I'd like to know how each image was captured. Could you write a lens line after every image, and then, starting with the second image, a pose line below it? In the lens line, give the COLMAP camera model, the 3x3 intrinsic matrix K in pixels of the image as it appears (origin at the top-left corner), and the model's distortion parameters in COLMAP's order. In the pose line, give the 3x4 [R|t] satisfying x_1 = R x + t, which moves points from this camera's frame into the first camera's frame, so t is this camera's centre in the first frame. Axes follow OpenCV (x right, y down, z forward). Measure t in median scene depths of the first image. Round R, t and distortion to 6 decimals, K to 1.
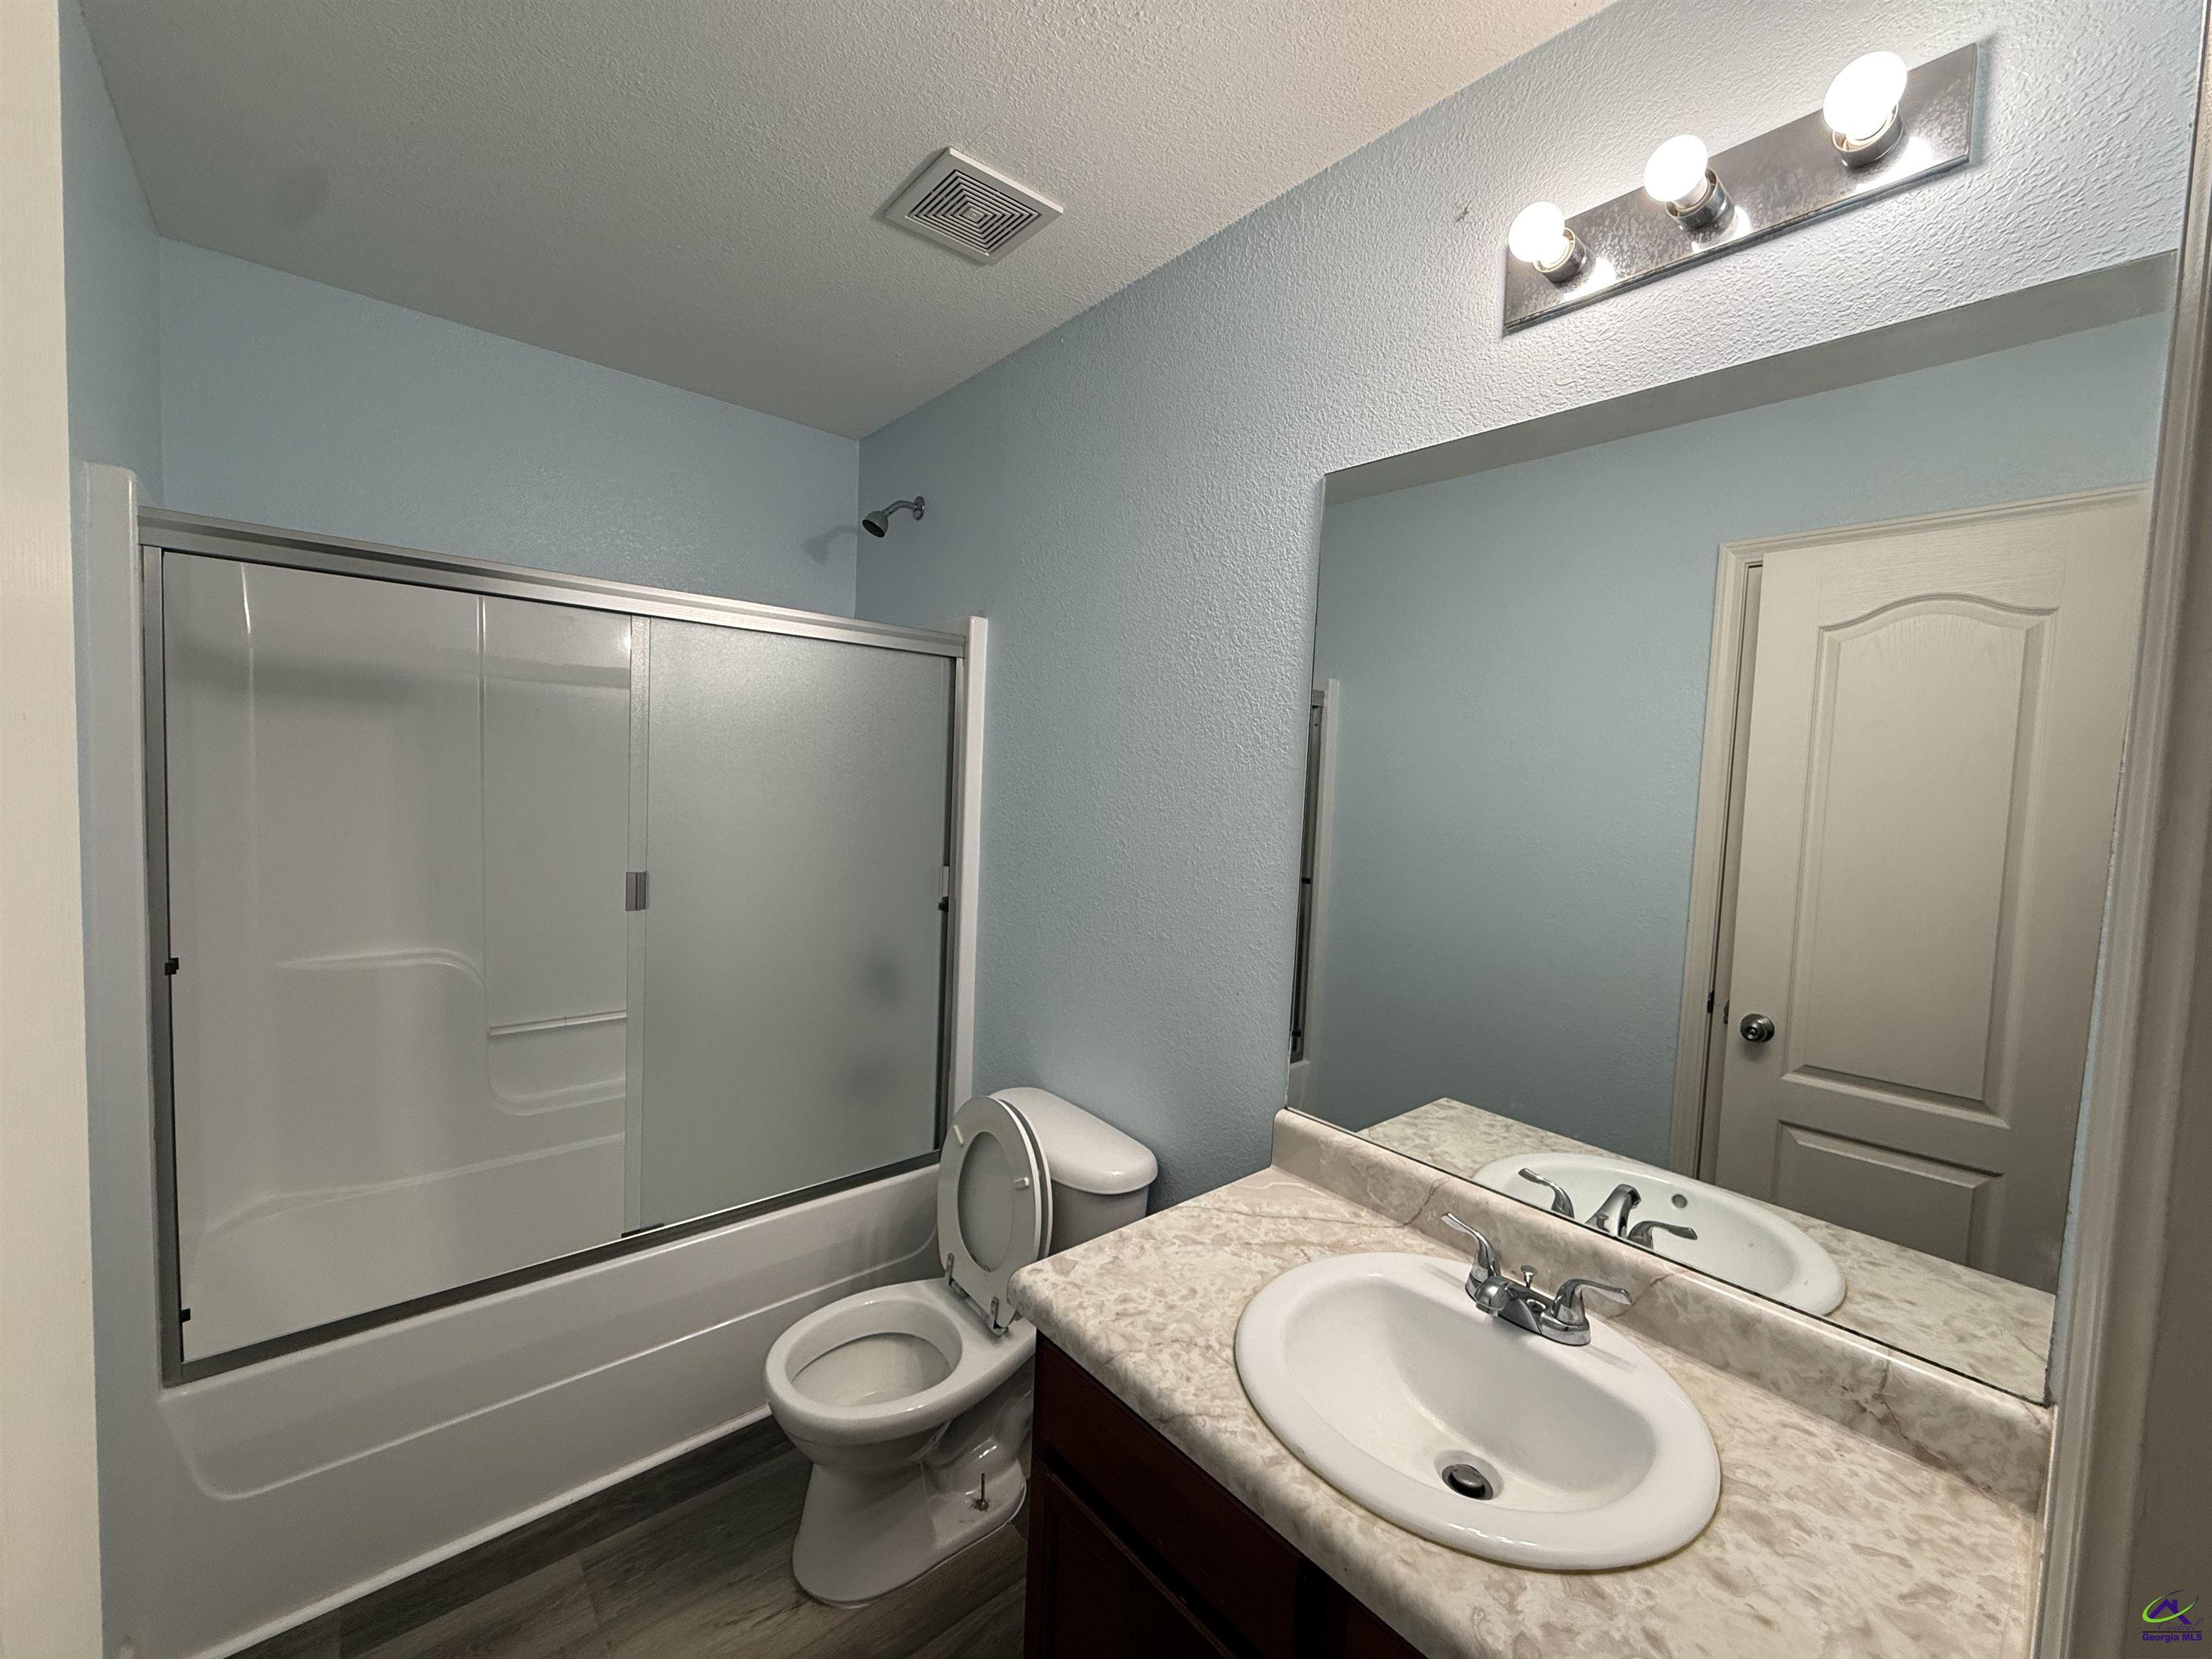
lens RADIAL K [[892.0, 0, 1109.2], [0, 892.0, 825.1], [0, 0, 1]] dist [0.000077, 0.000707]
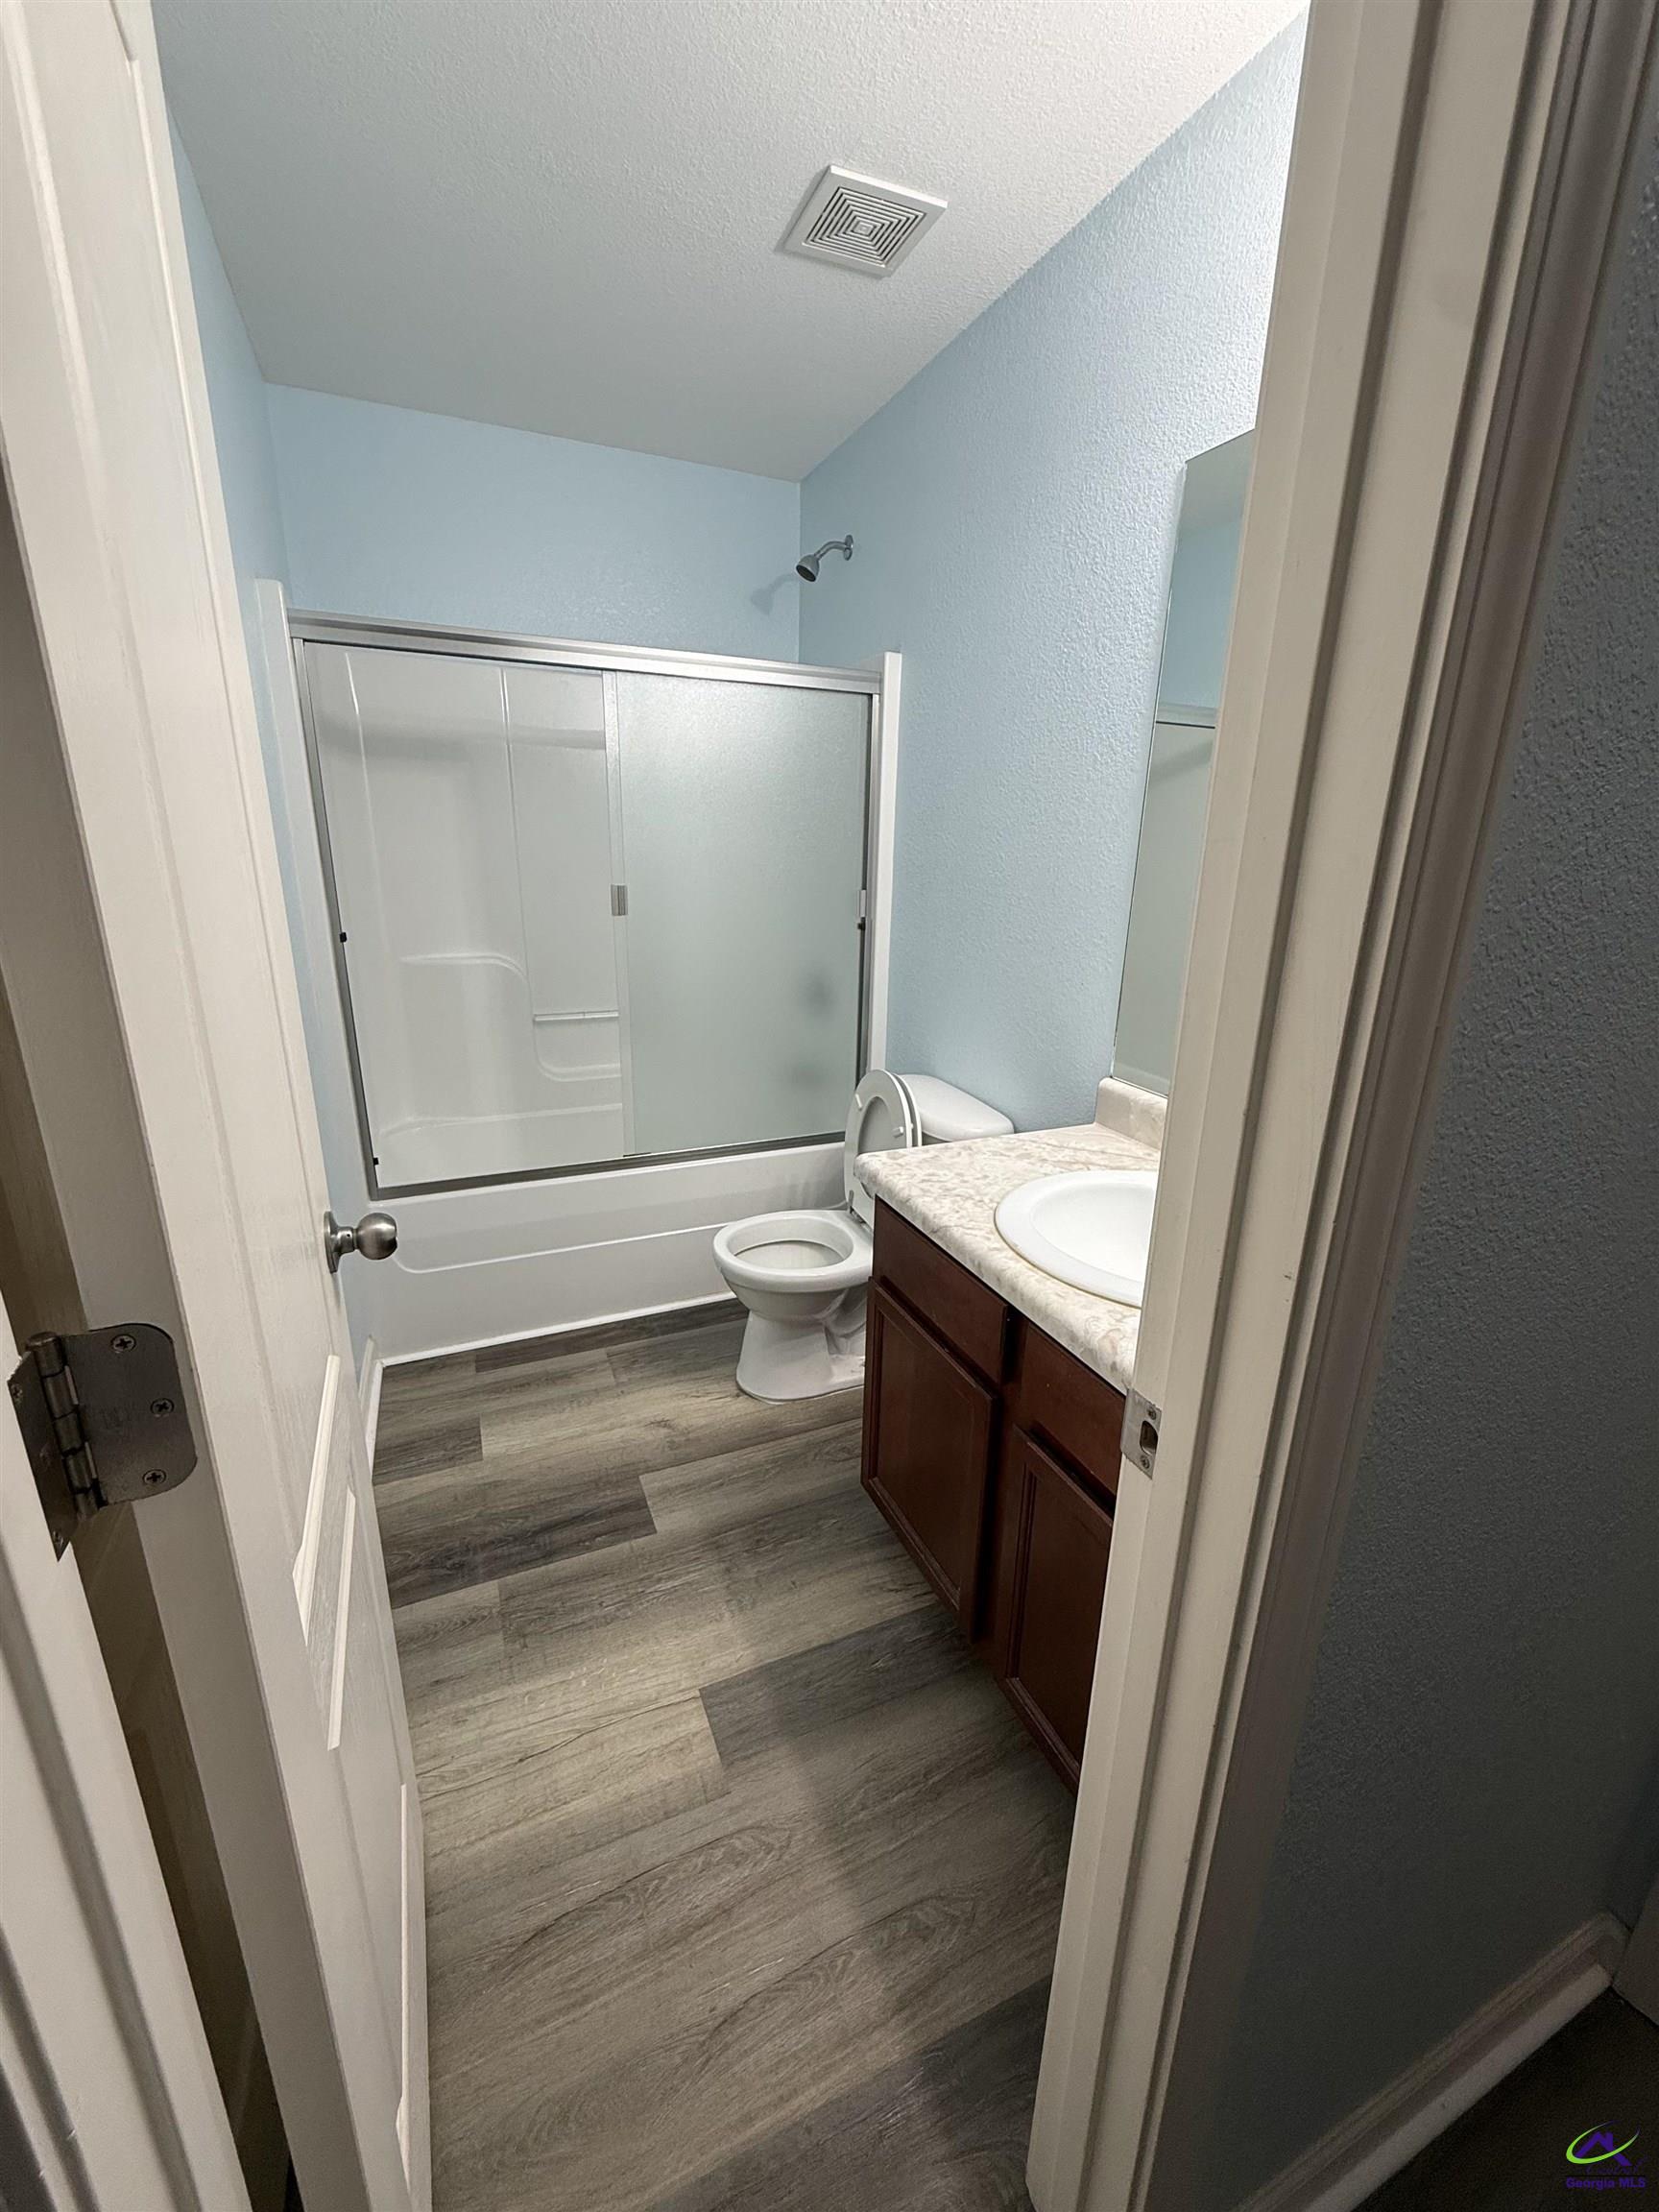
lens RADIAL K [[892.0, 0, 829.5], [0, 892.0, 1106.0], [0, 0, 1]] dist [0.000077, 0.000707]
pose [[0.954766, 0.064308, -0.290322, 0.177868], [0.000770, 0.975797, 0.218676, 0.091713], [0.297358, -0.209008, 0.931608, -0.202149]]
